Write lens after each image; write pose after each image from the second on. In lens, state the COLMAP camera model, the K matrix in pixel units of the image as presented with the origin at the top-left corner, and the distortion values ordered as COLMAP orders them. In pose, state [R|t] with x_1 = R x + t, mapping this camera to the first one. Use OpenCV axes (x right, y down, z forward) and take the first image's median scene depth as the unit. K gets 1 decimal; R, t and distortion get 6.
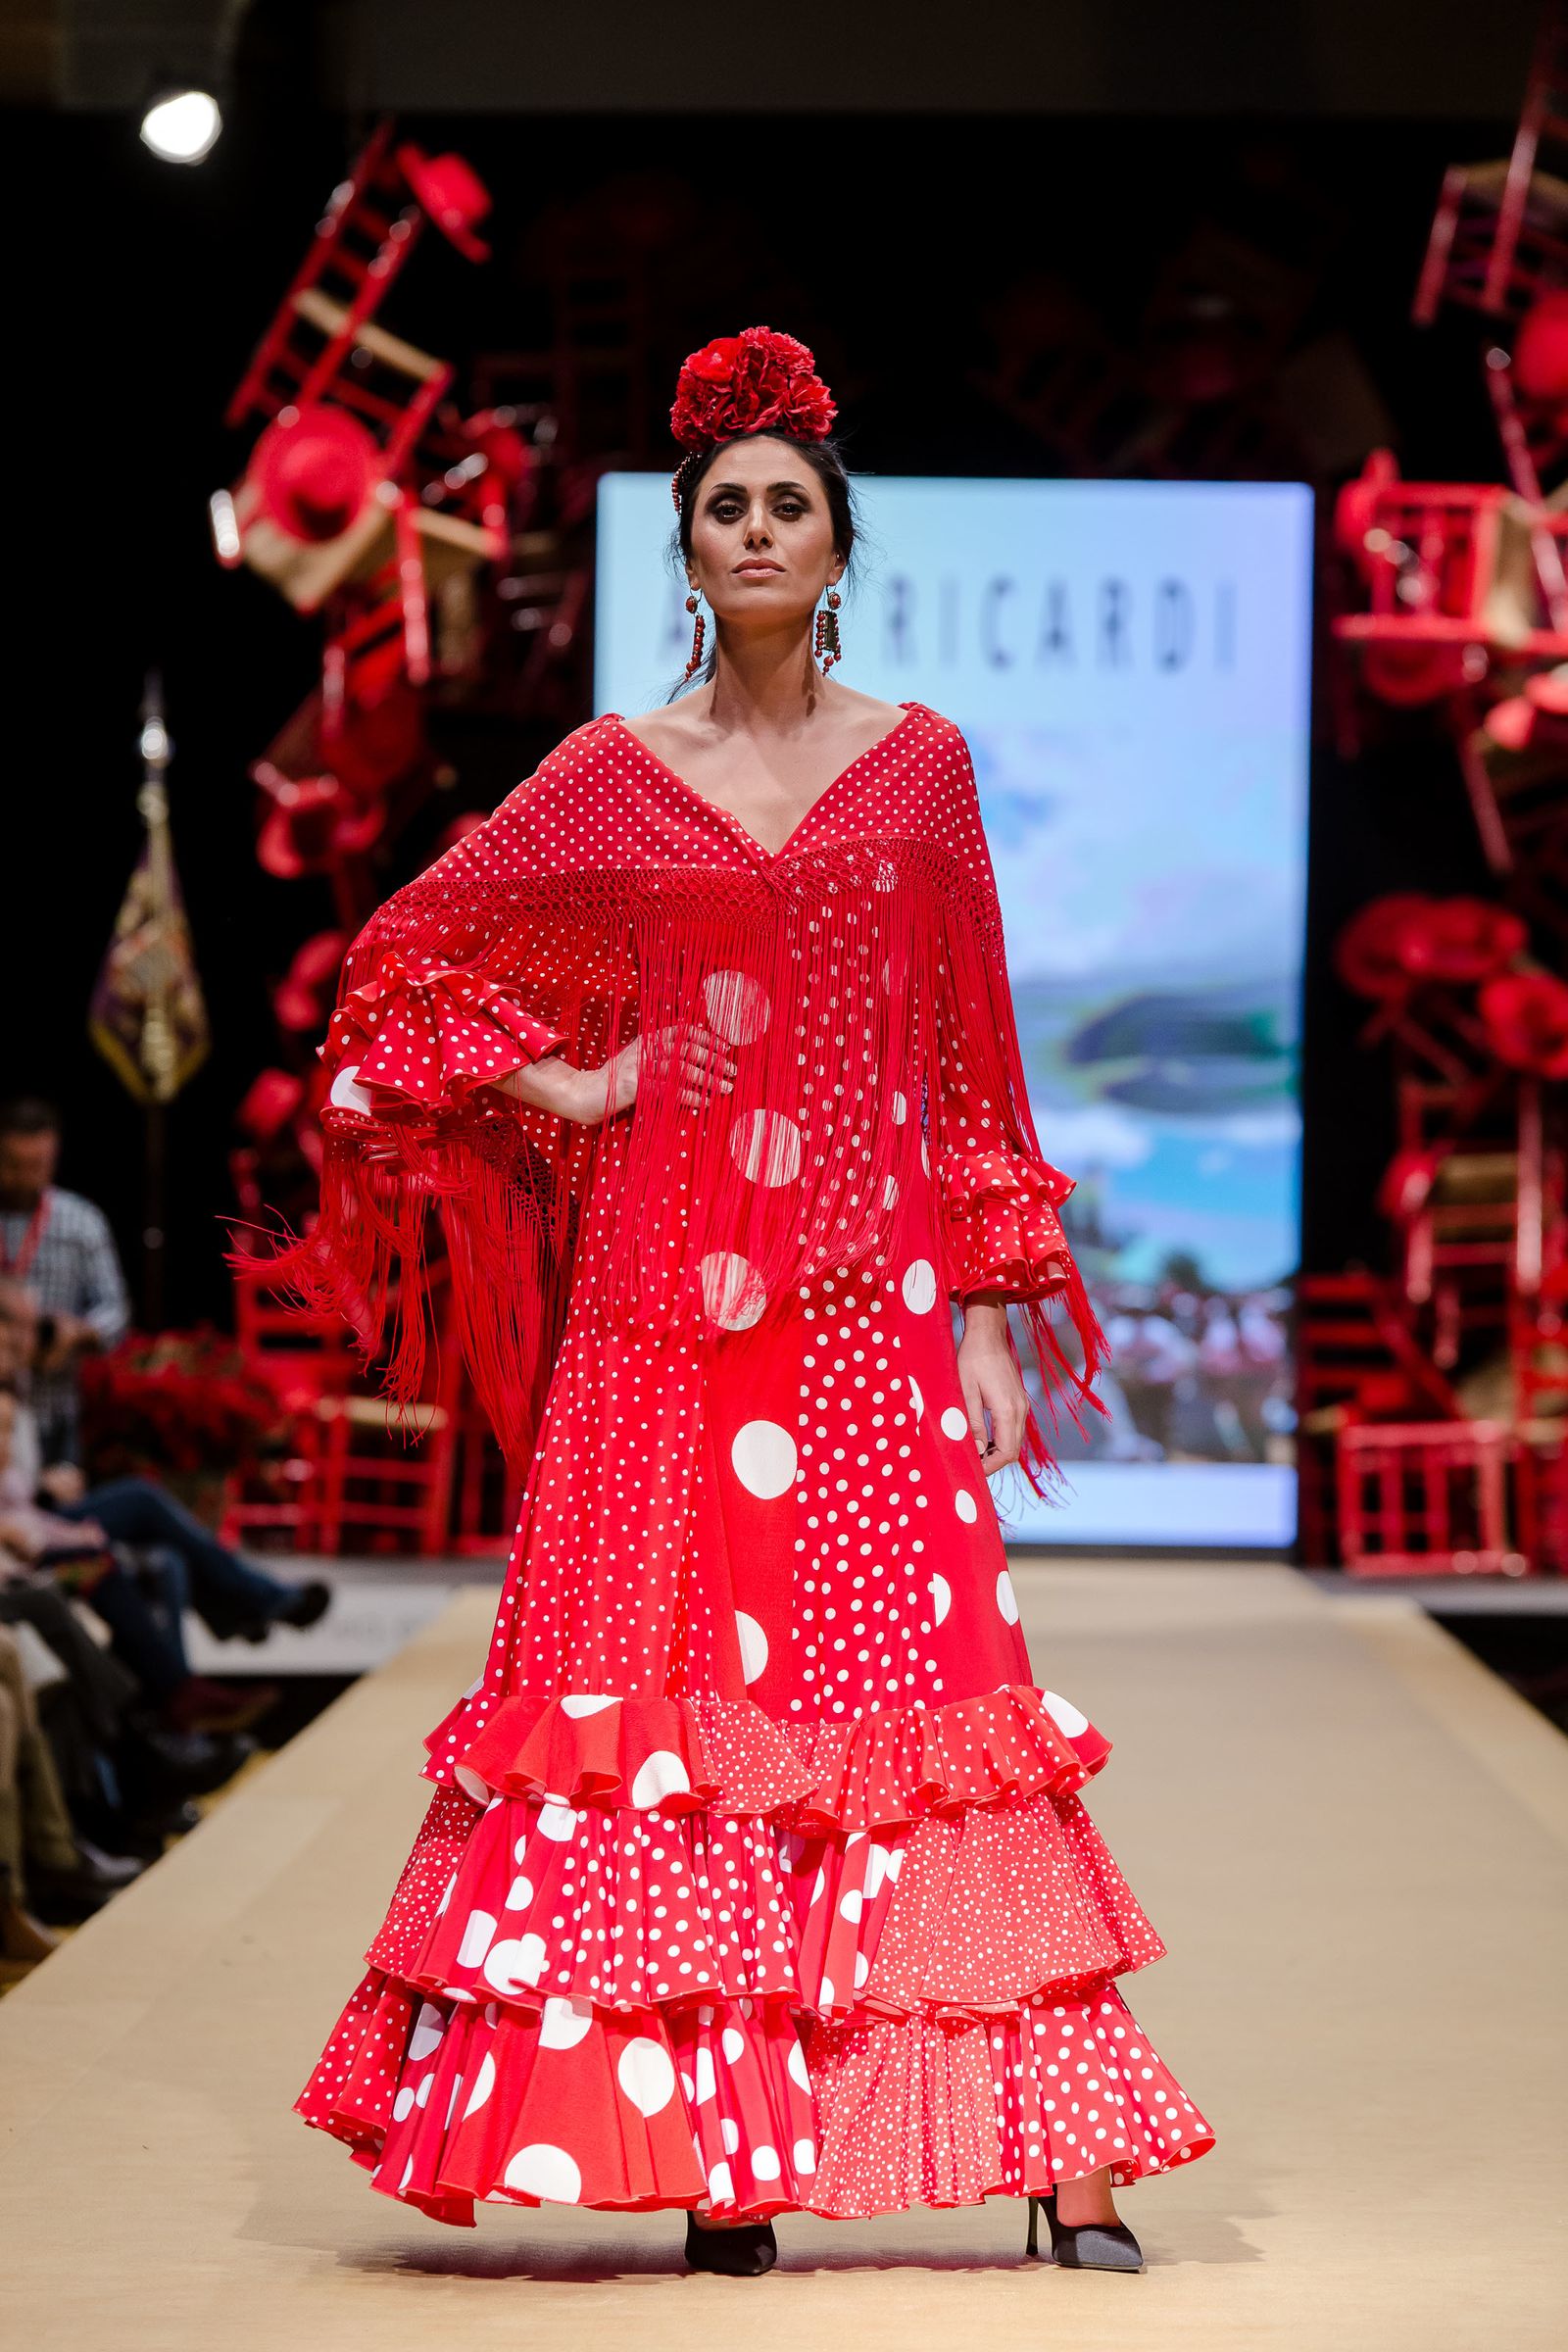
lens RADIAL K [[16431.2, 0, 792.7], [0, 16431.2, 1170.8], [0, 0, 1]] dist [0.283775, 0.000000]
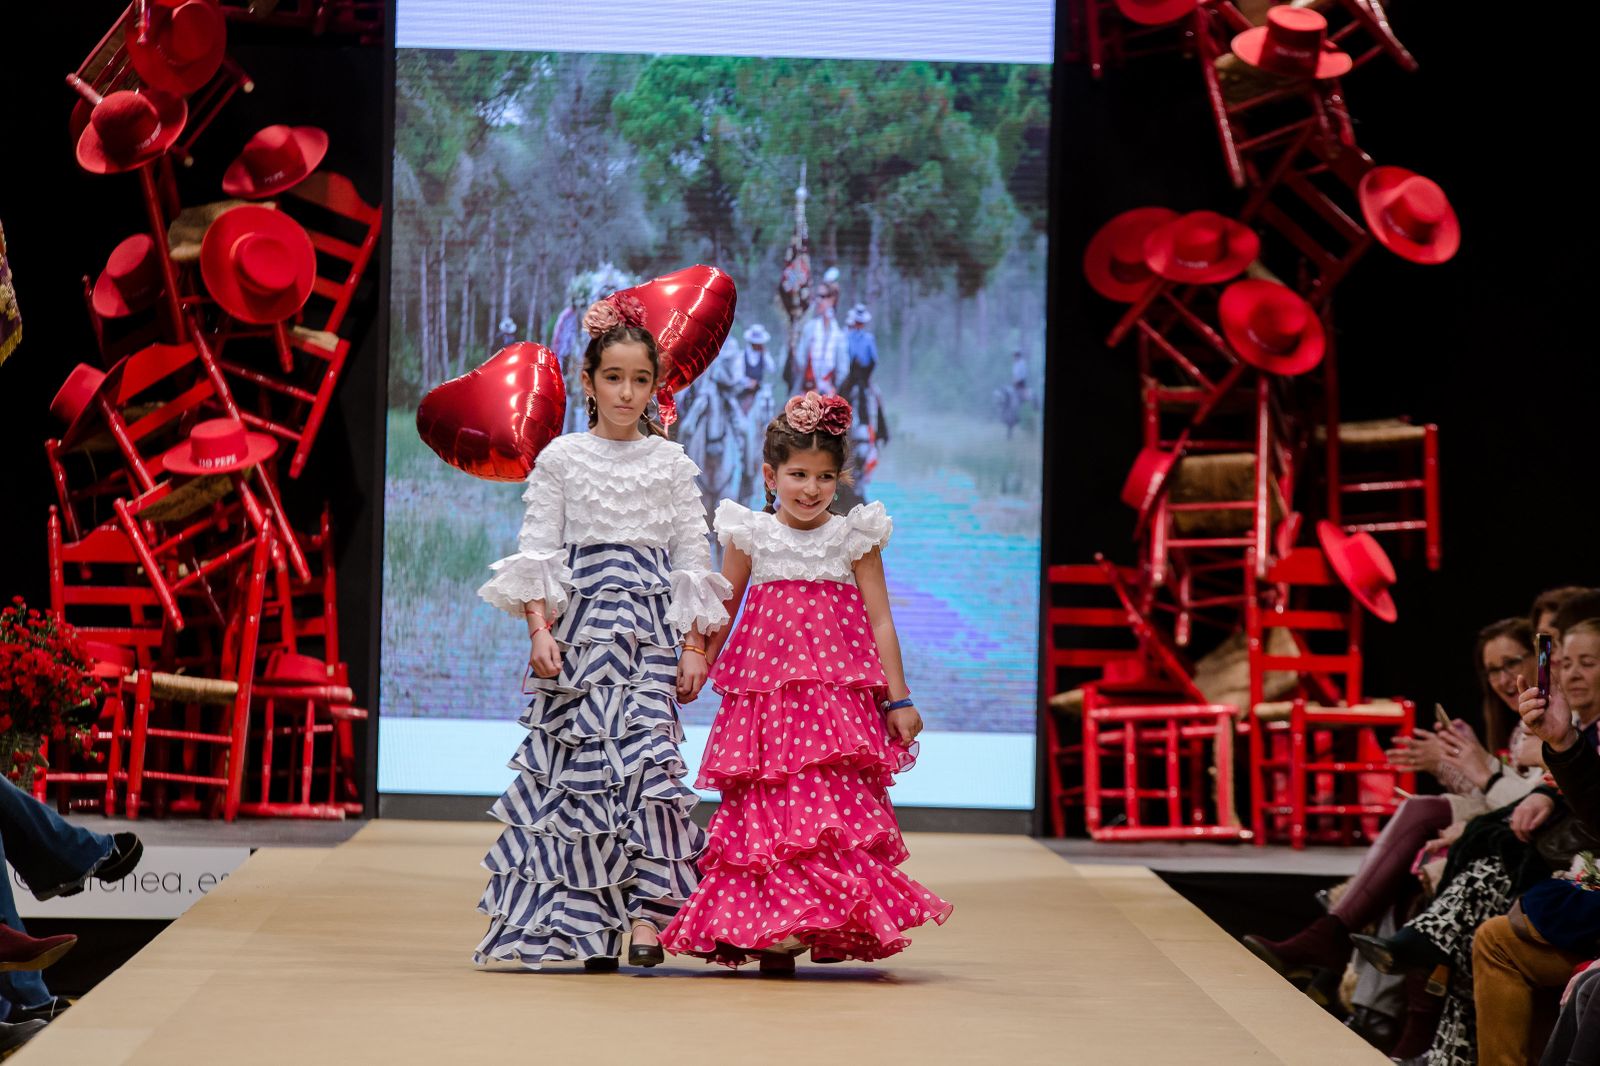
lens RADIAL K [[11177.7, 0, 802.0], [0, 11177.7, 542.7], [0, 0, 1]] dist [0.283775, 0.000000]
pose [[0.999931, 0.009189, 0.007371, 0.009617], [-0.009264, 0.999905, 0.010179, -0.002081], [-0.007277, -0.010246, 0.999921, 0.274672]]
